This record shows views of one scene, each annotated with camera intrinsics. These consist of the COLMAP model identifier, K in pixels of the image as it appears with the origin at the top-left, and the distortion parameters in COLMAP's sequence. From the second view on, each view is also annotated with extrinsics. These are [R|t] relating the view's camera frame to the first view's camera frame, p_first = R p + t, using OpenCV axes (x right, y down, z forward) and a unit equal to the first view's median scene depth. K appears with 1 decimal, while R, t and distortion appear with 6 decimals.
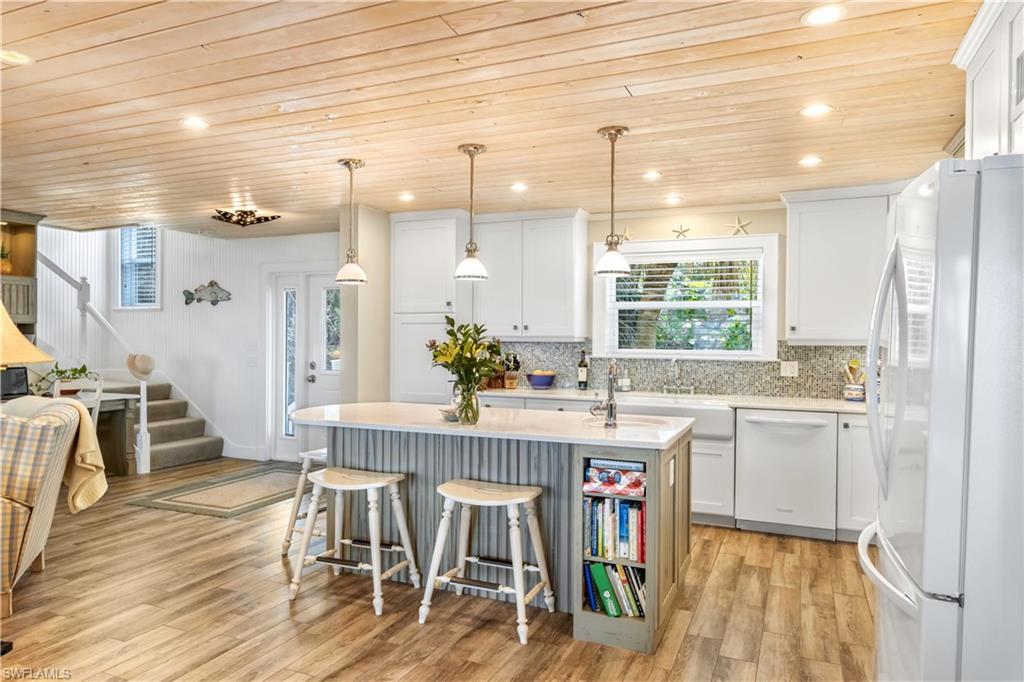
lens RADIAL K [[635.7, 0, 531.5], [0, 635.7, 343.4], [0, 0, 1]] dist [-0.001081, -0.000359]
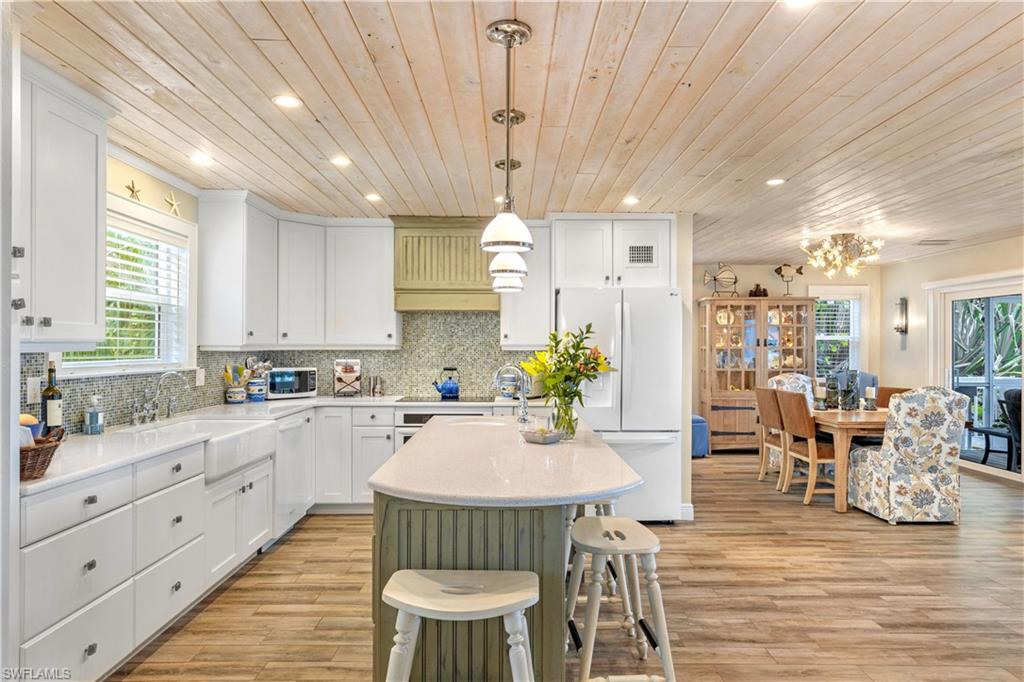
lens RADIAL K [[659.3, 0, 512.0], [0, 659.3, 341.0], [0, 0, 1]] dist [0.035277, 0.000489]
pose [[-0.391696, 0.001295, 0.920094, -0.581456], [0.001641, 0.999998, -0.000709, -0.010194], [-0.920093, 0.001232, -0.391697, 0.872624]]
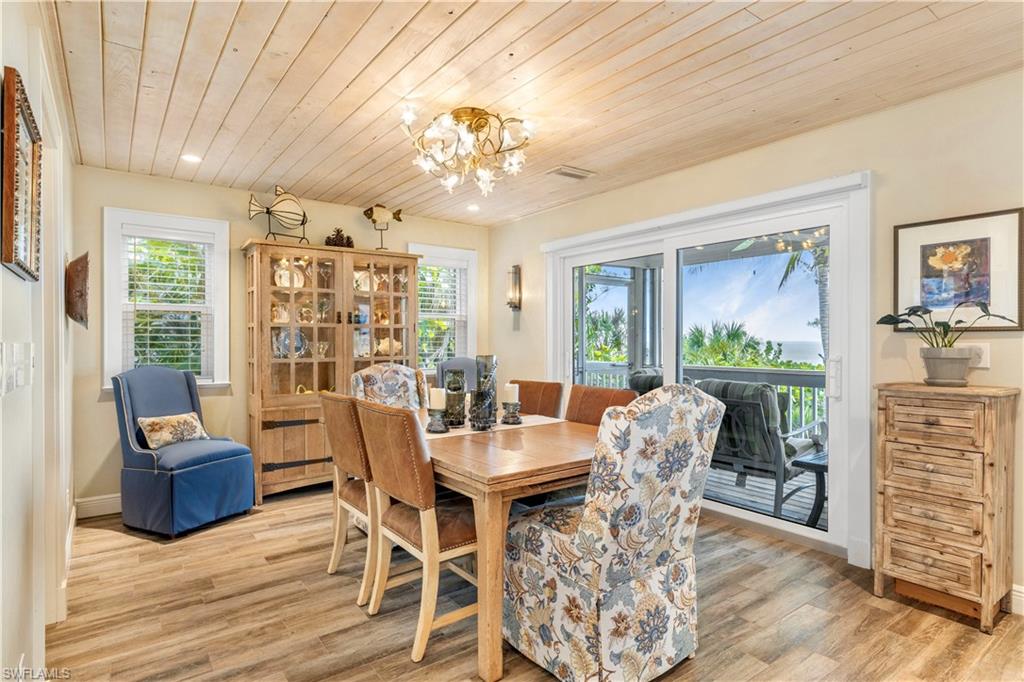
lens RADIAL K [[572.0, 0, 512.0], [0, 572.0, 341.0], [0, 0, 1]] dist [-0.020378, 0.000194]
pose [[-0.849881, -0.002232, 0.526970, -0.057806], [0.003017, 0.999954, 0.009101, 0.021674], [-0.526966, 0.009324, -0.849835, 0.331046]]
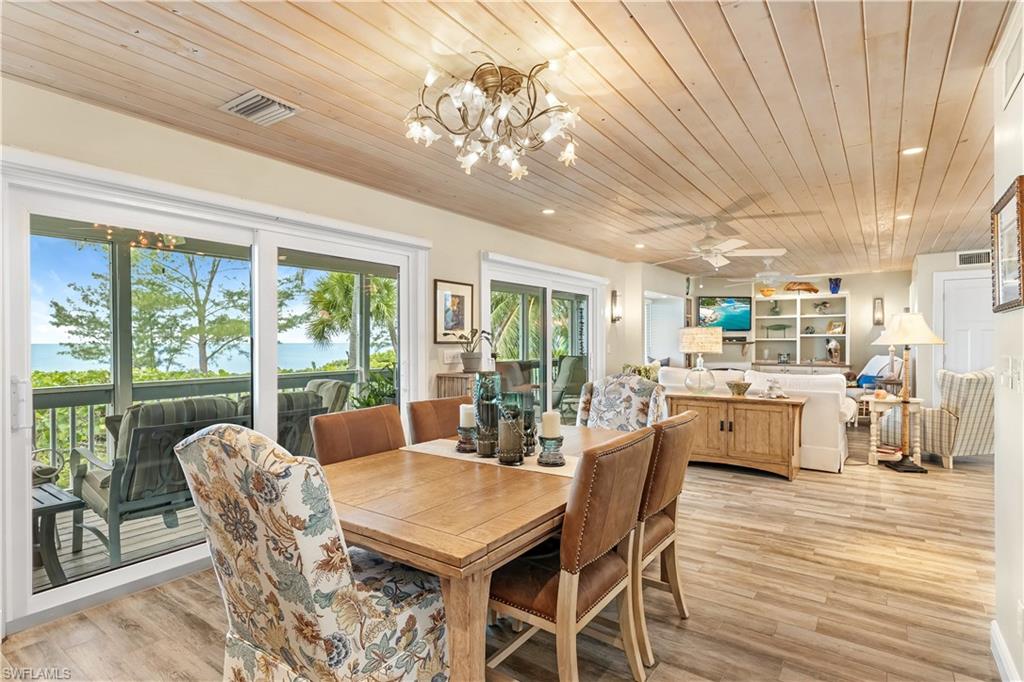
lens RADIAL K [[531.9, 0, 513.1], [0, 531.9, 348.2], [0, 0, 1]] dist [0.013487, -0.000673]
pose [[-0.209114, 0.004434, -0.977881, 0.670589], [-0.003223, 0.999981, 0.005224, 0.020555], [0.977886, 0.004244, -0.209096, -0.013373]]
